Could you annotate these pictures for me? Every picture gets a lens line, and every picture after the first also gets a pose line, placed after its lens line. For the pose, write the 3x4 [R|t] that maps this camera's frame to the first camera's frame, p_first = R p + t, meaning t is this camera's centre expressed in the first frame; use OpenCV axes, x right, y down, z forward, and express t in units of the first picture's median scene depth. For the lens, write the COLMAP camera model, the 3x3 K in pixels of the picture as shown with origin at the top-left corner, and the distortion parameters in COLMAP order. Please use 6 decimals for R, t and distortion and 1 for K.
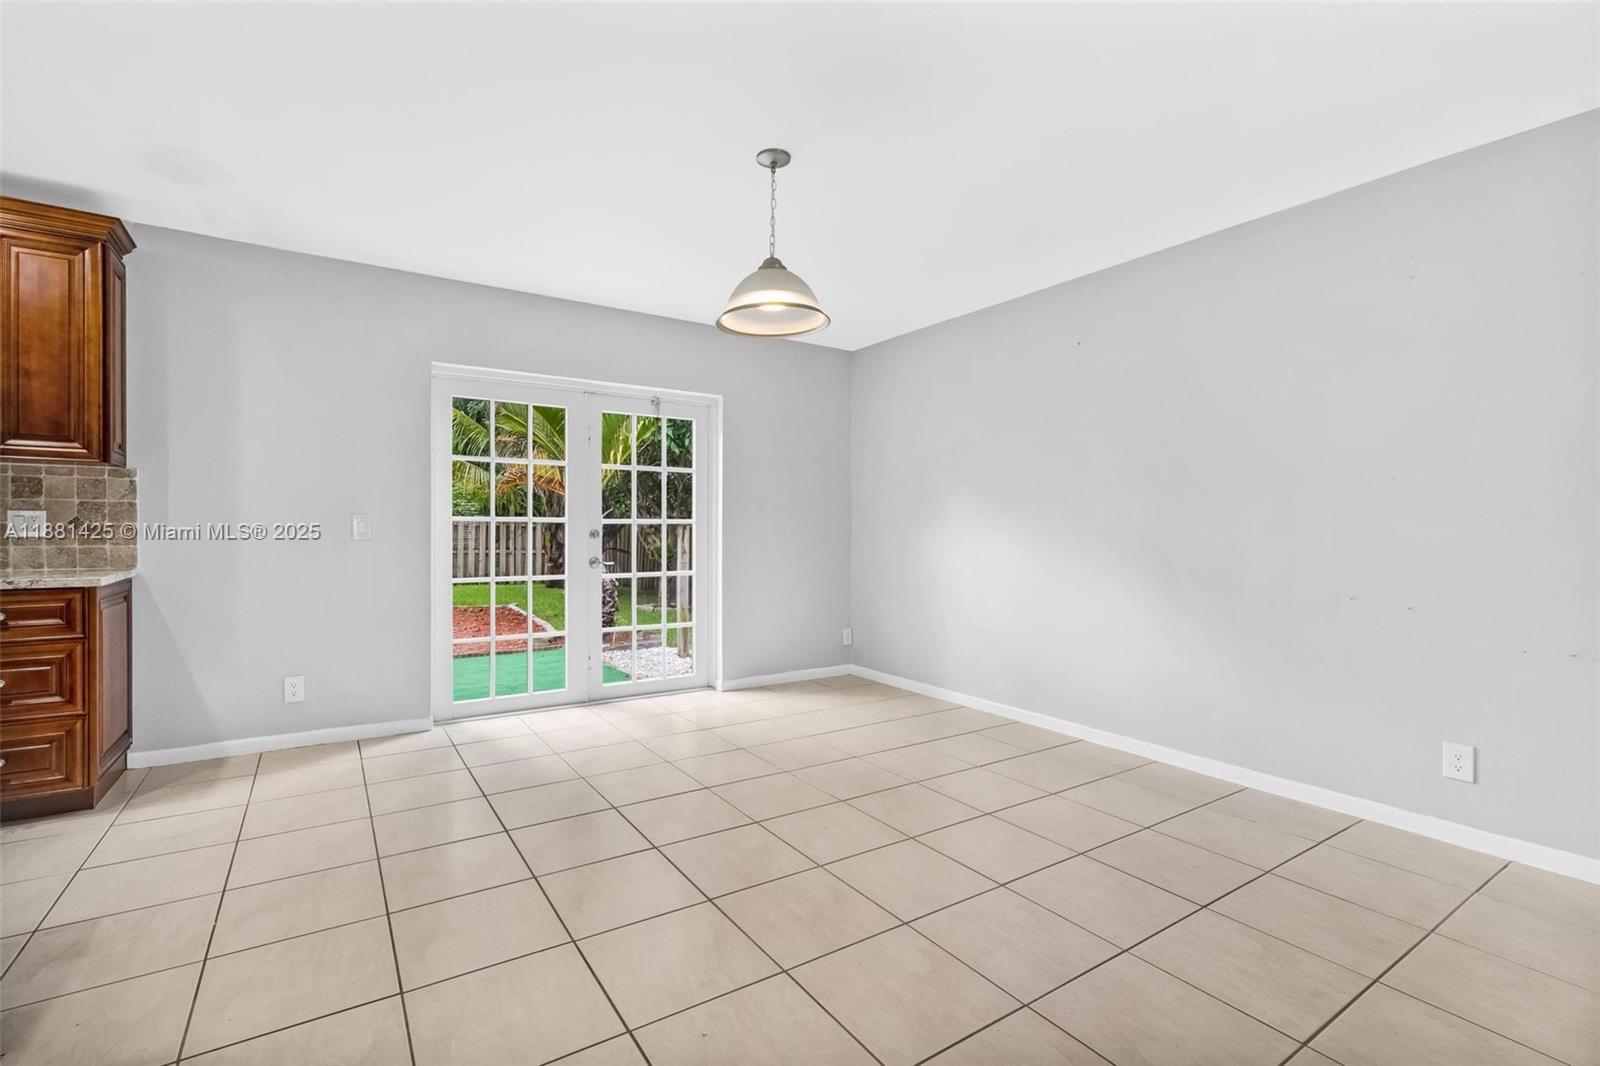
lens RADIAL K [[704.7, 0, 778.9], [0, 704.7, 537.6], [0, 0, 1]] dist [-0.000576, -0.000150]
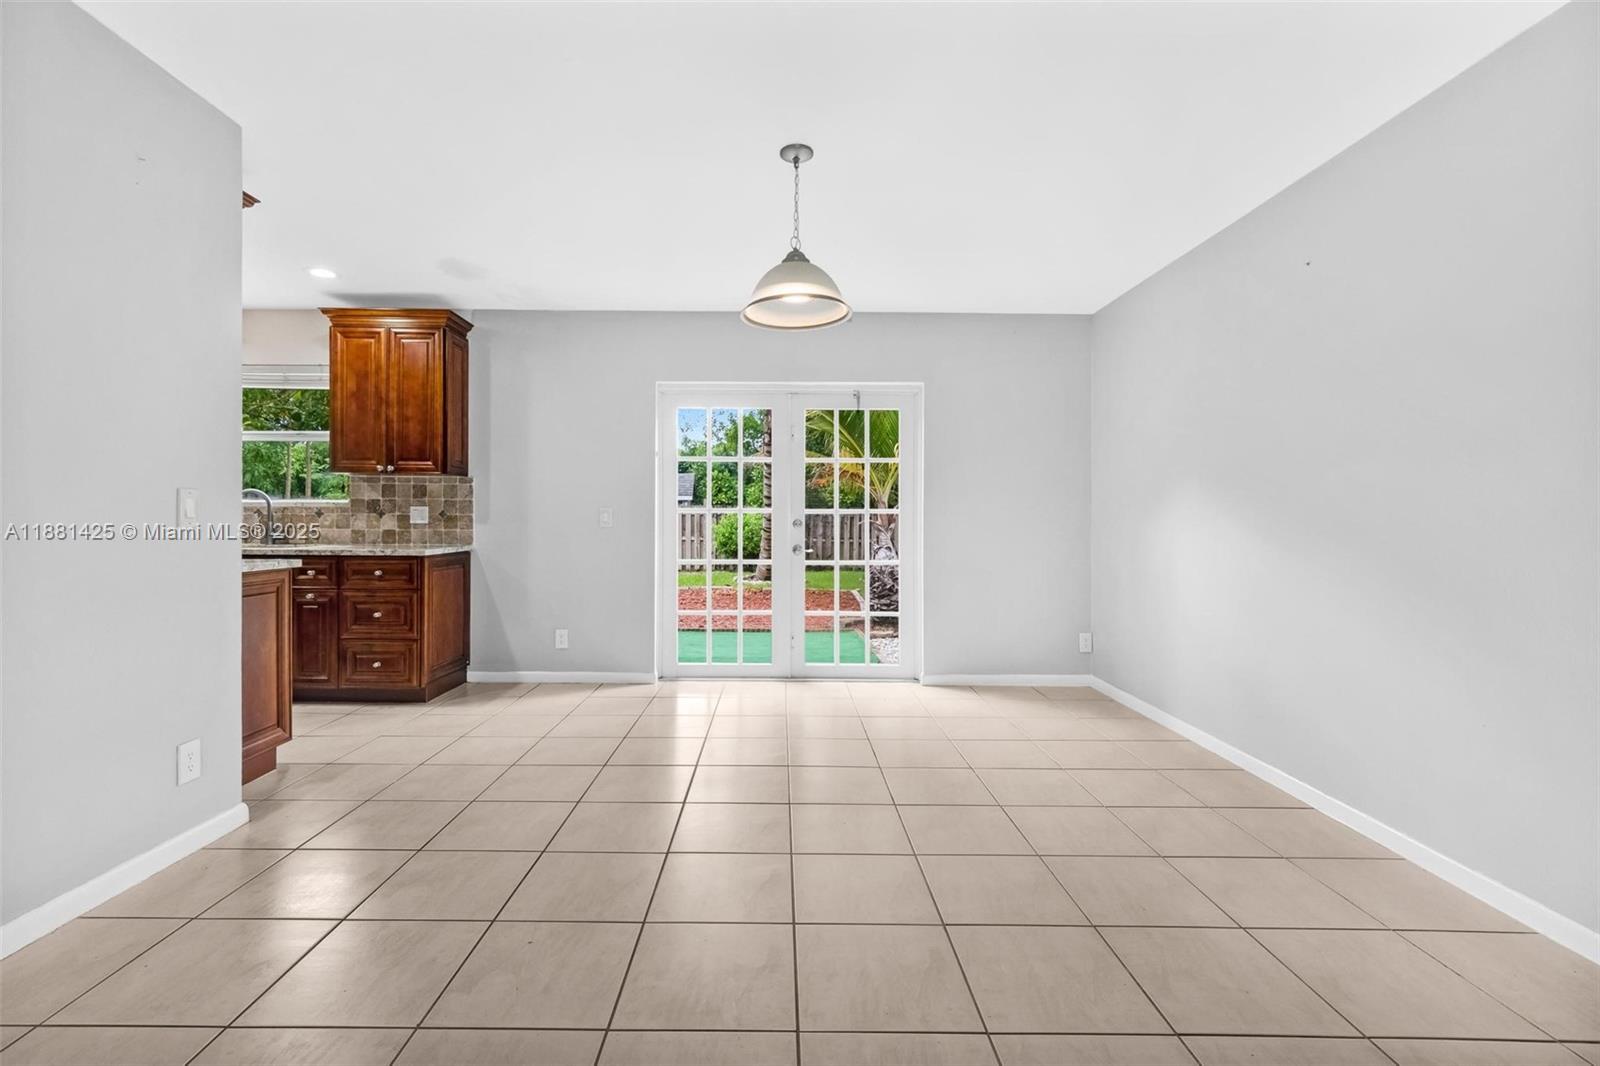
lens RADIAL K [[703.7, 0, 777.4], [0, 703.7, 528.5], [0, 0, 1]] dist [0.000541, -0.000032]
pose [[0.844995, 0.007345, -0.534723, 0.295397], [-0.007694, 0.999969, 0.001577, 0.001255], [0.534718, 0.002781, 0.845026, 0.074052]]
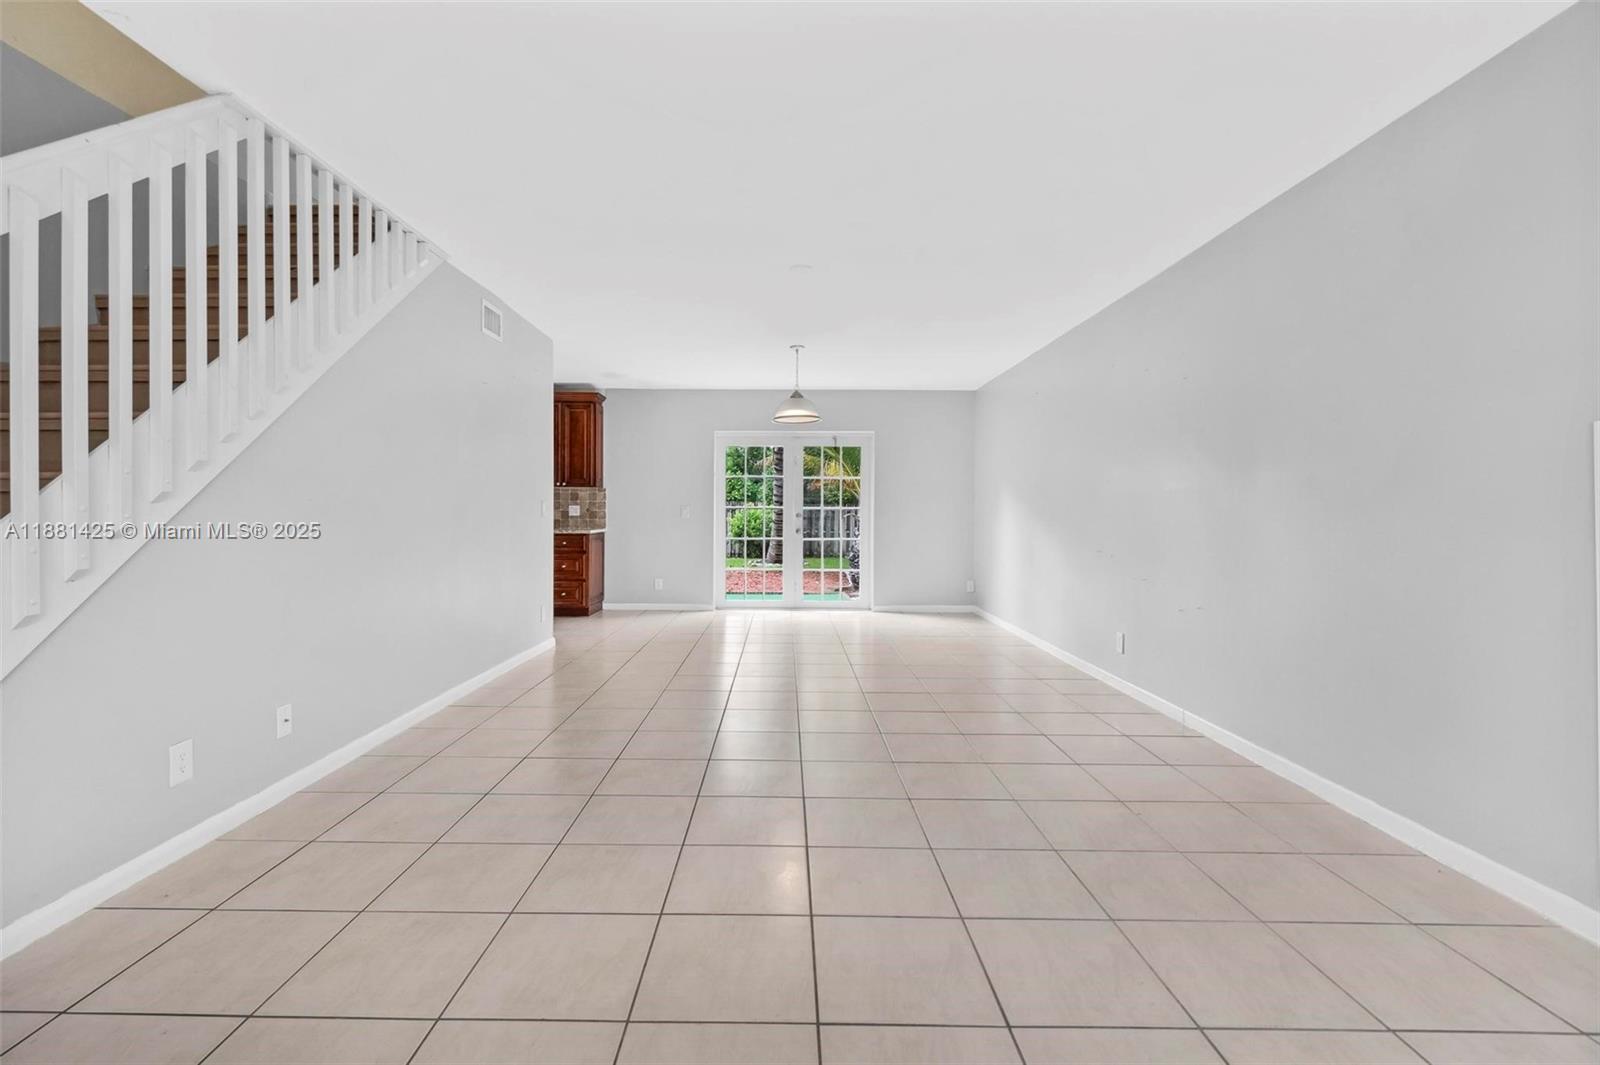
lens RADIAL K [[730.7, 0, 789.2], [0, 730.7, 520.2], [0, 0, 1]] dist [-0.010742, 0.000185]
pose [[0.839277, 0.005688, -0.543674, 0.741629], [-0.006903, 0.999976, -0.000195, 0.007655], [0.543660, 0.003917, 0.839297, -0.581298]]
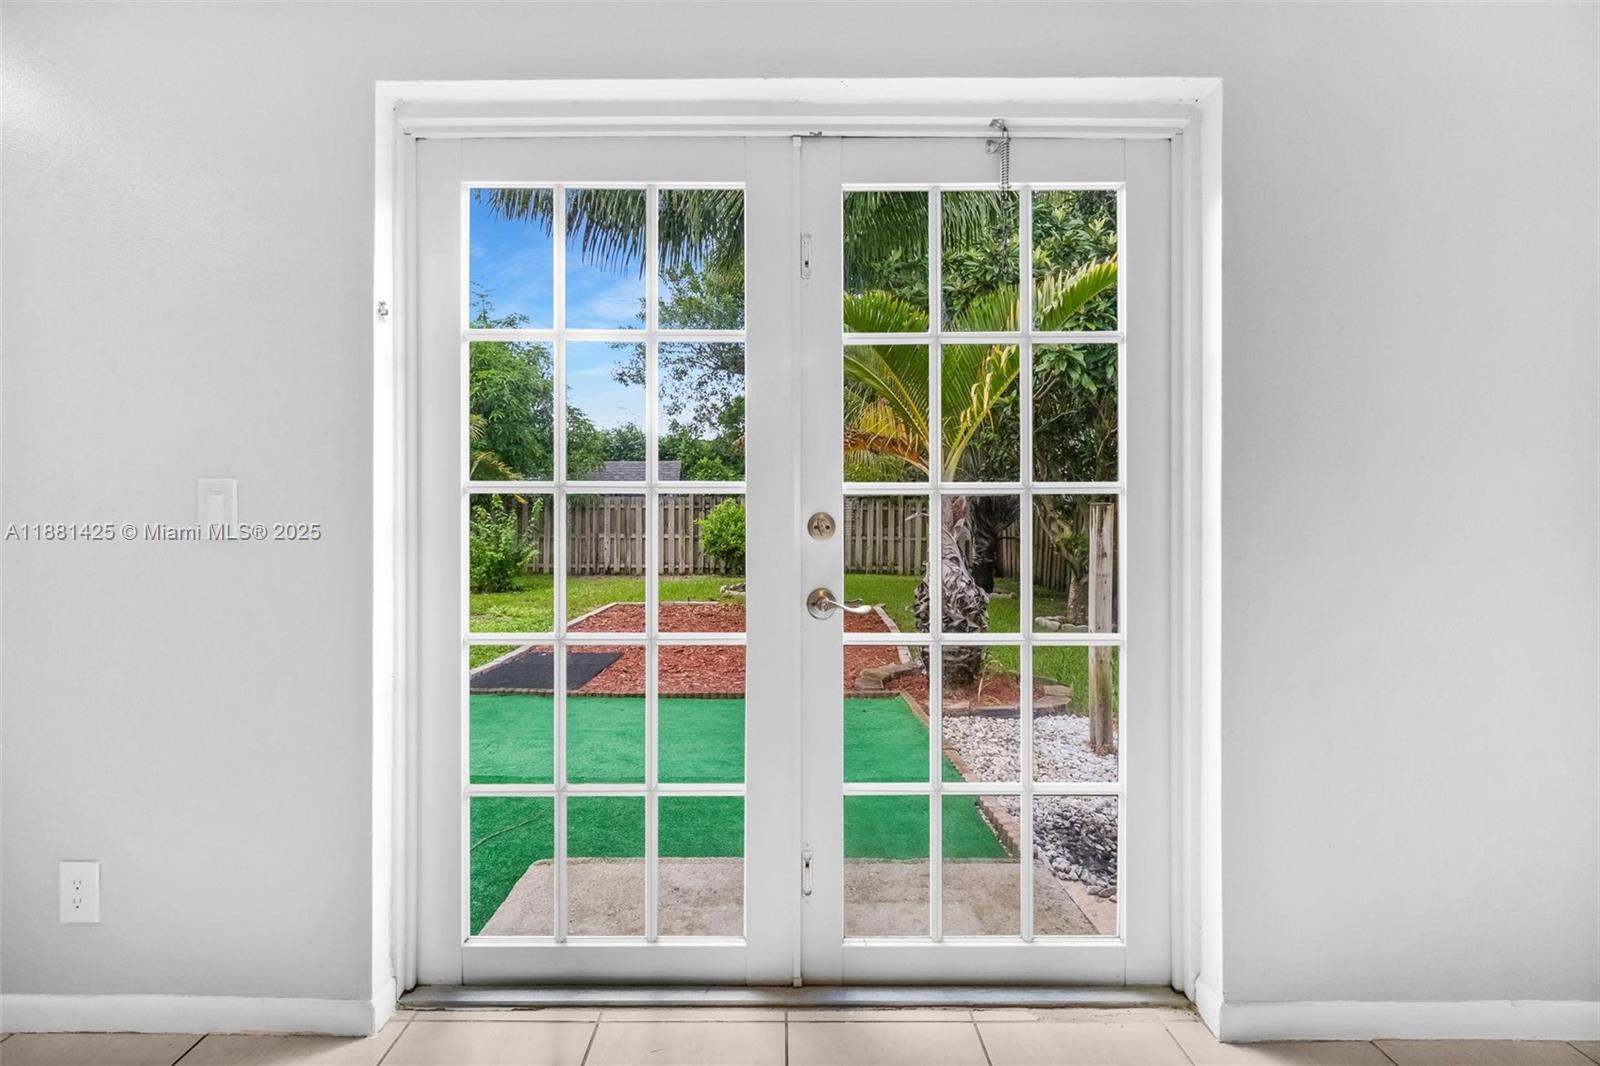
lens RADIAL K [[723.0, 0, 776.1], [0, 723.0, 512.7], [0, 0, 1]] dist [-0.001136, -0.000023]
pose [[0.843599, -0.003609, -0.536961, -0.083078], [-0.003628, 0.999916, -0.012421, -0.006605], [0.536961, 0.012427, 0.843516, 0.688022]]
